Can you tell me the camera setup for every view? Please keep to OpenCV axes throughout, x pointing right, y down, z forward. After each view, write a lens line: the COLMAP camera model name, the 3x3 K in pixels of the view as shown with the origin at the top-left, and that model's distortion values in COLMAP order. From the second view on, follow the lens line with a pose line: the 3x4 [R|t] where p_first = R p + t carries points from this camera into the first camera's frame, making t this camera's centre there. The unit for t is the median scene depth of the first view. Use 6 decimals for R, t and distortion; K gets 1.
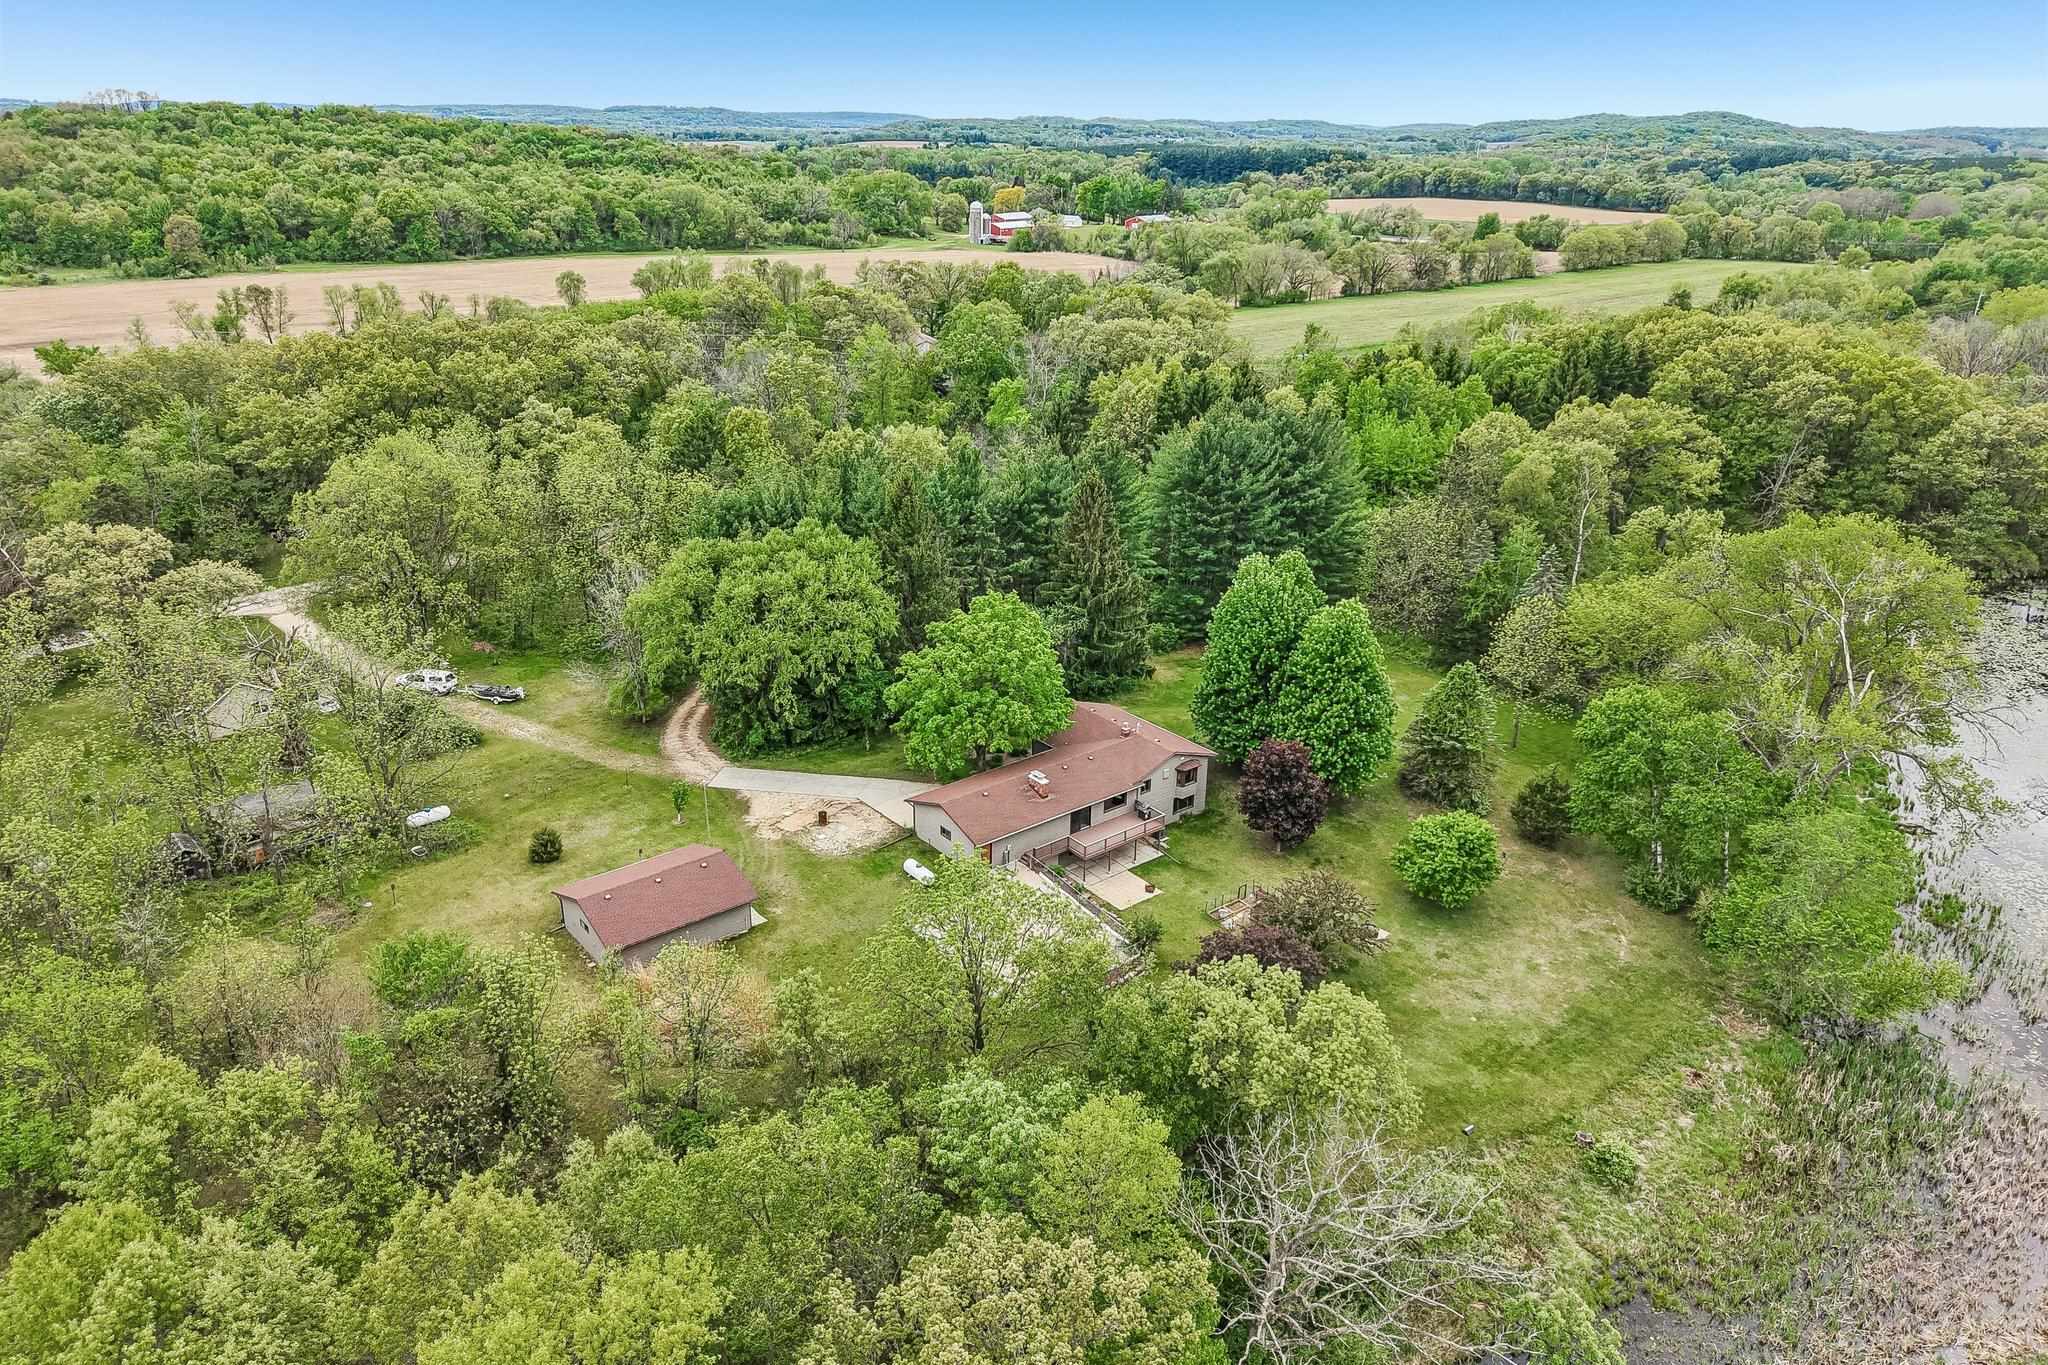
lens RADIAL K [[1372.7, 0, 1024.0], [0, 1372.7, 682.5], [0, 0, 1]] dist [0.006405, -0.006109]
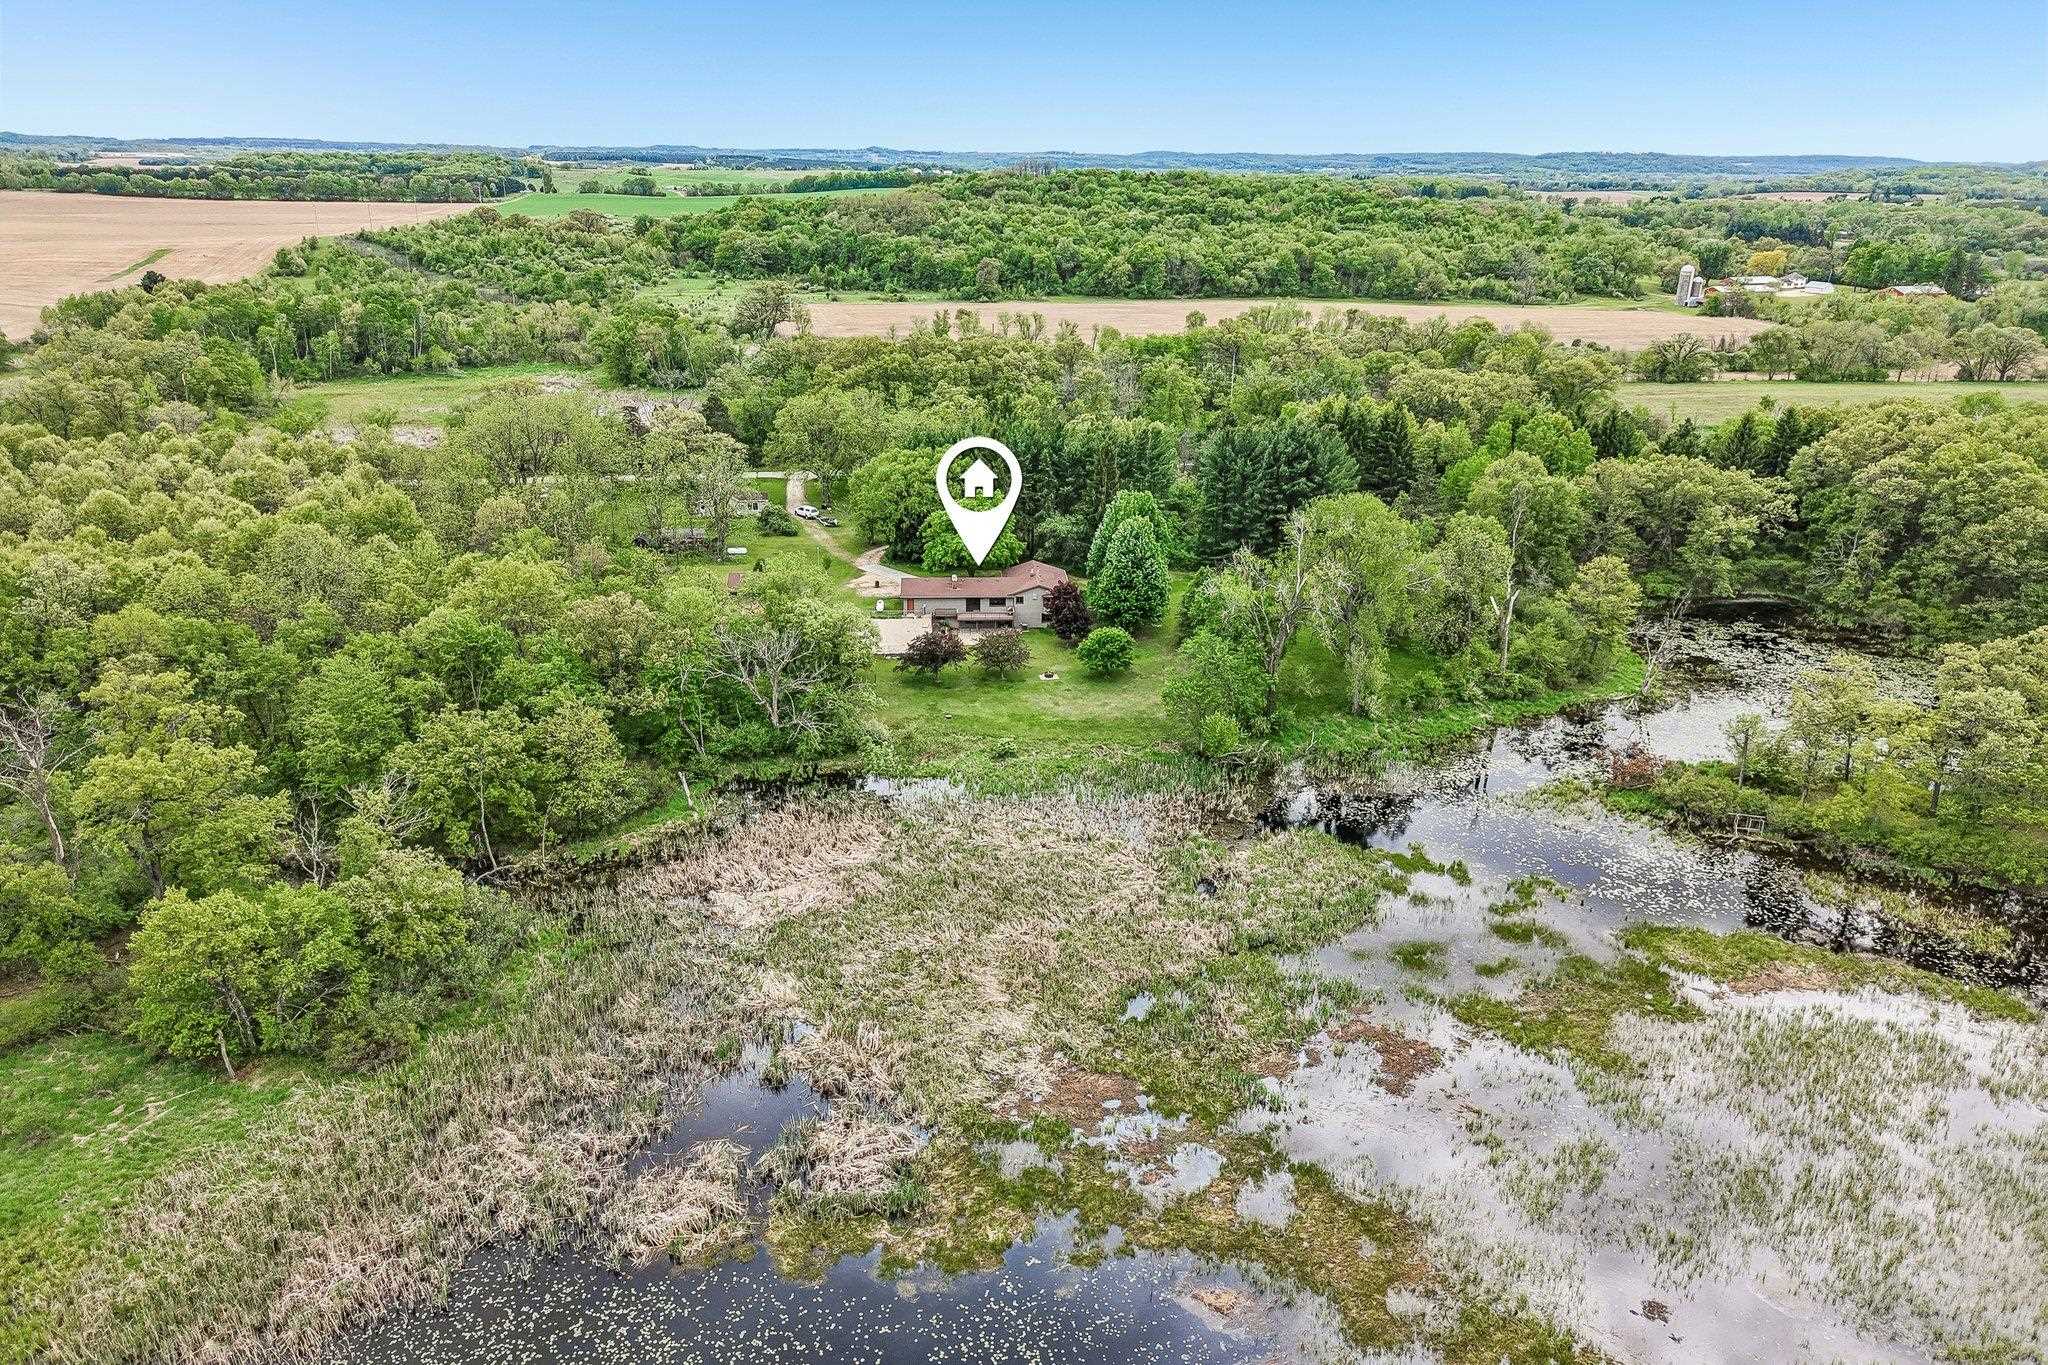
lens RADIAL K [[1383.1, 0, 1024.0], [0, 1383.1, 682.5], [0, 0, 1]] dist [0.032600, -0.046858]
pose [[0.808980, 0.201779, -0.552120, 0.266633], [-0.218639, 0.975141, 0.036022, 0.027124], [0.545663, 0.091573, 0.832986, -0.125624]]
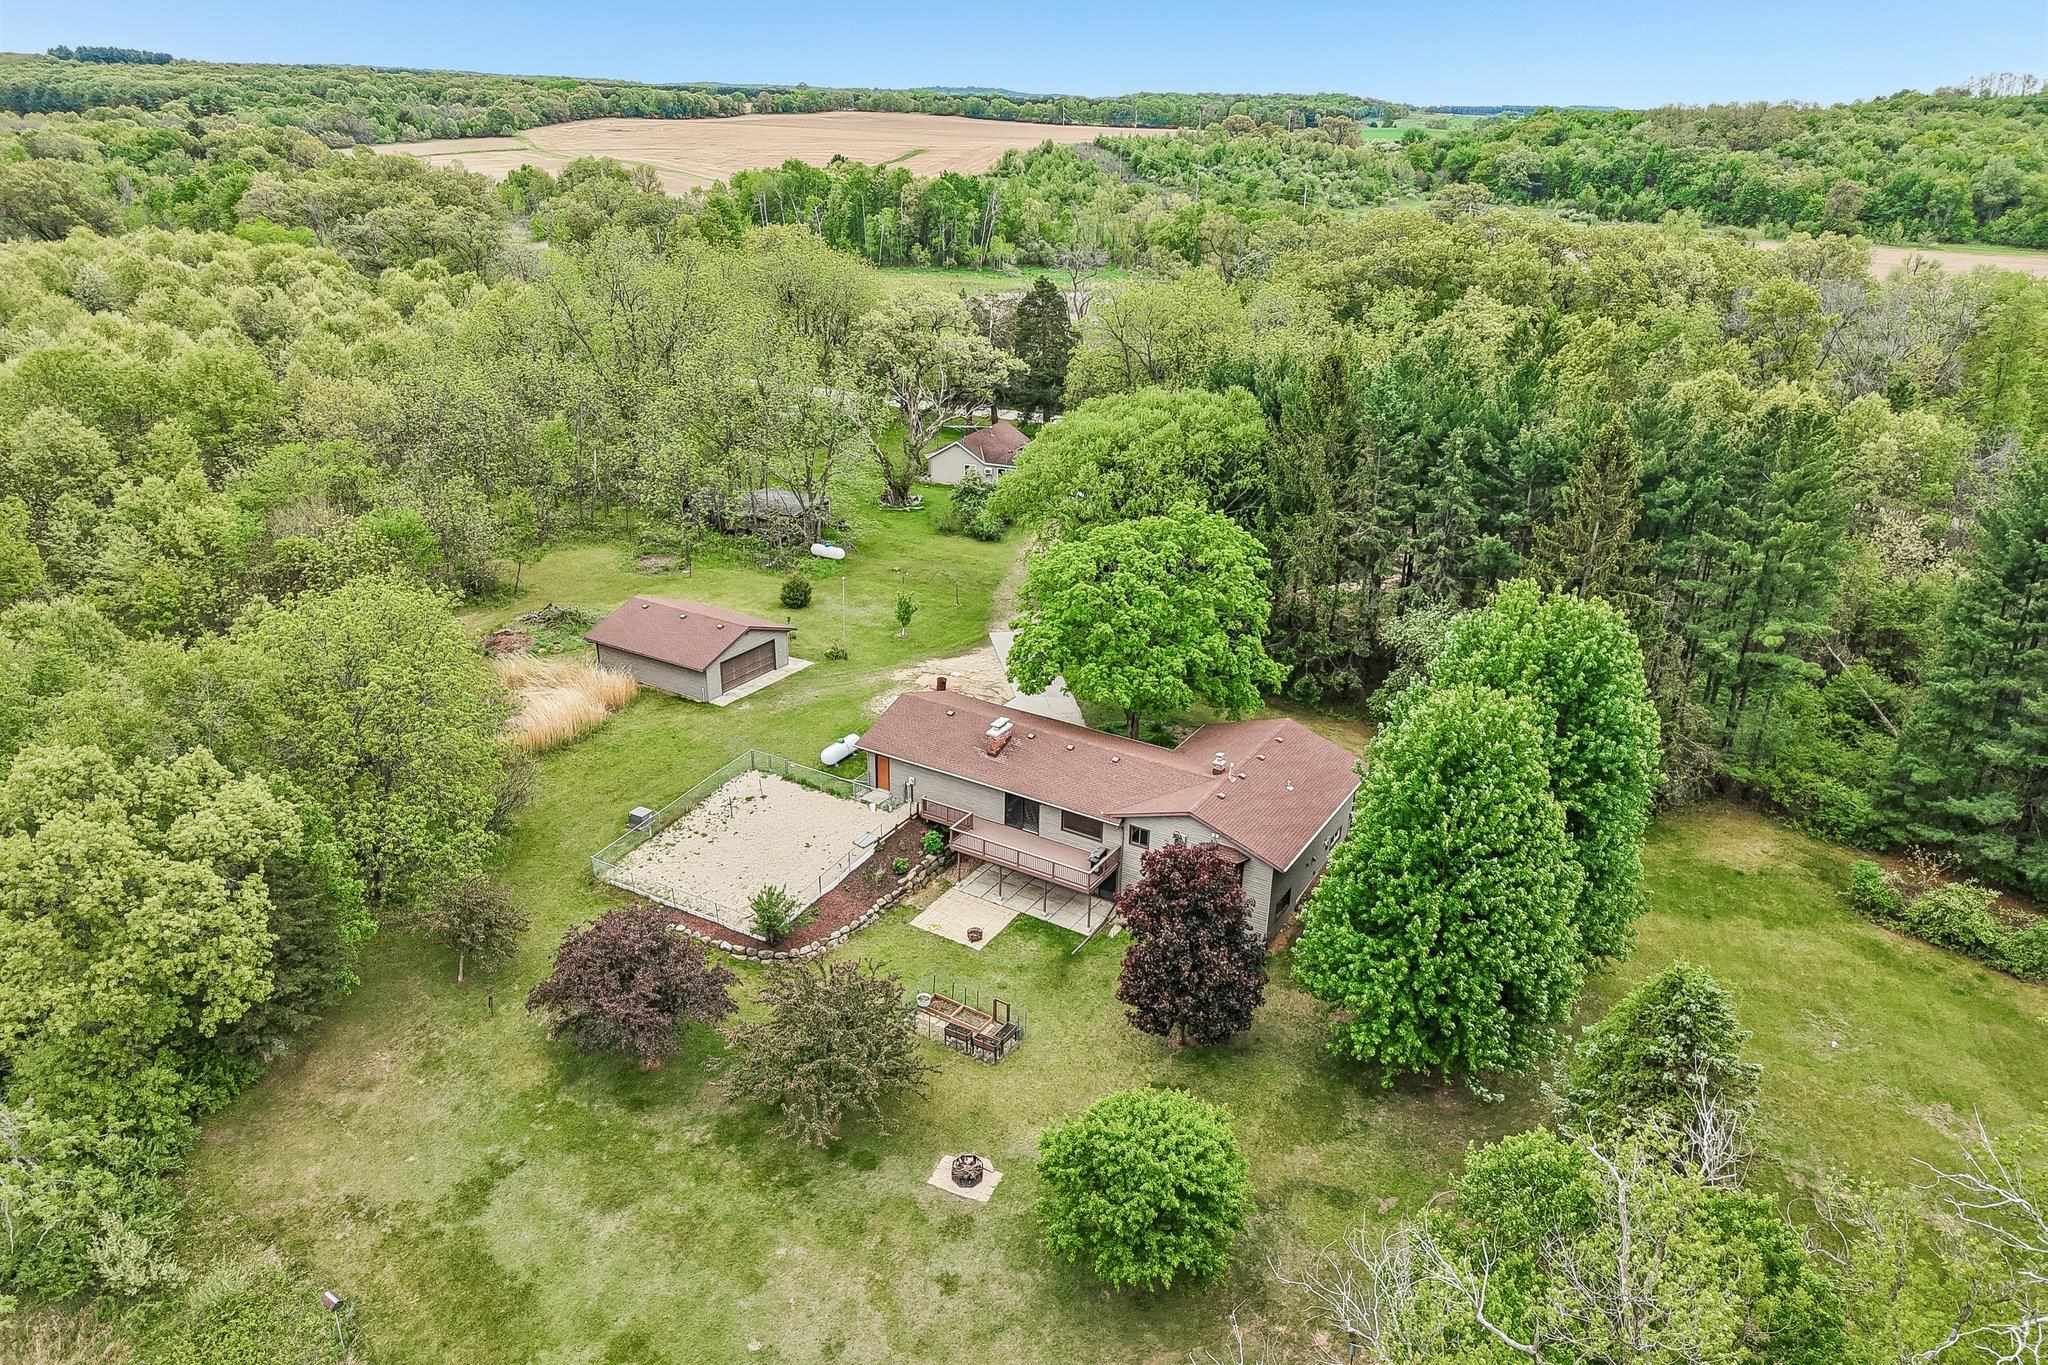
lens RADIAL K [[1372.7, 0, 1024.0], [0, 1372.7, 682.5], [0, 0, 1]] dist [0.006405, -0.006109]
pose [[0.330140, 0.354710, -0.874751, 0.139539], [-0.367724, 0.901827, 0.226907, -0.026064], [0.869360, 0.246756, 0.428164, 0.154339]]
